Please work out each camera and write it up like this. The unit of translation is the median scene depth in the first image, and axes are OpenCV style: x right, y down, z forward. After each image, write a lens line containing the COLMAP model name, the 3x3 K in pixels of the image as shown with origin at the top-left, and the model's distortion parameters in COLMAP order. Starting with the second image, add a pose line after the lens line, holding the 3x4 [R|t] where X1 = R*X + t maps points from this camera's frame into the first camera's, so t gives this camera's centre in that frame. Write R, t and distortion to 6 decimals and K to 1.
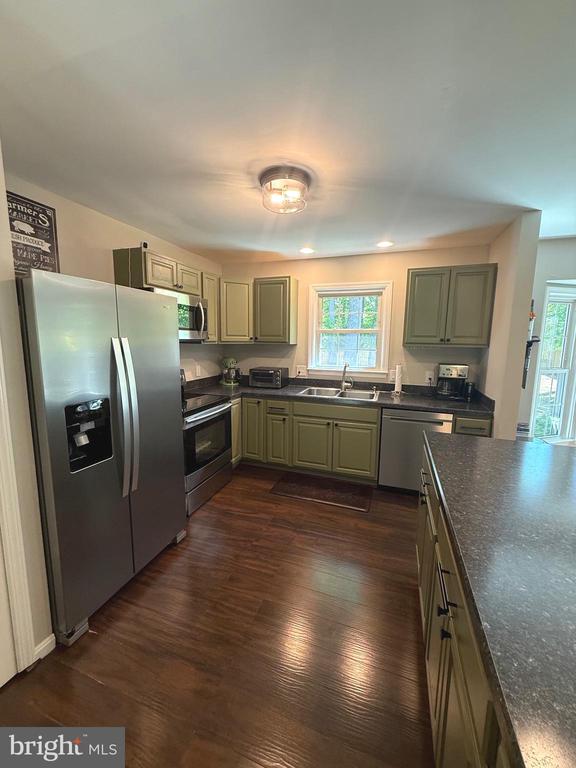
lens RADIAL K [[304.1, 0, 287.4], [0, 304.1, 381.5], [0, 0, 1]] dist [-0.001556, -0.000962]
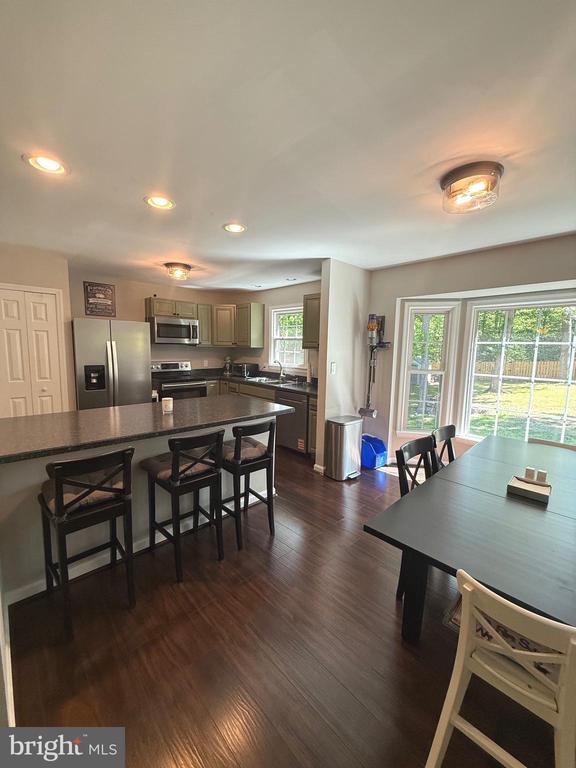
lens RADIAL K [[304.1, 0, 287.1], [0, 304.1, 382.6], [0, 0, 1]] dist [-0.001556, -0.000962]
pose [[0.894490, 0.061756, -0.442803, 0.852278], [-0.072202, 0.997367, -0.006754, 0.048205], [0.441220, 0.038012, 0.896593, -0.262583]]
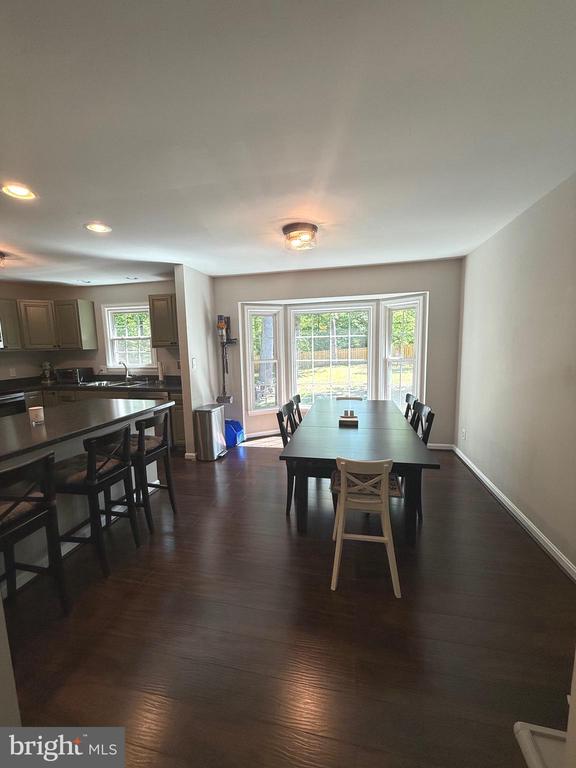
lens RADIAL K [[304.1, 0, 286.7], [0, 304.1, 384.7], [0, 0, 1]] dist [-0.001556, -0.000962]
pose [[0.990972, -0.047945, 0.125200, 0.734074], [0.048410, 0.998827, -0.000676, 0.078520], [-0.125021, 0.006731, 0.992131, -0.449921]]
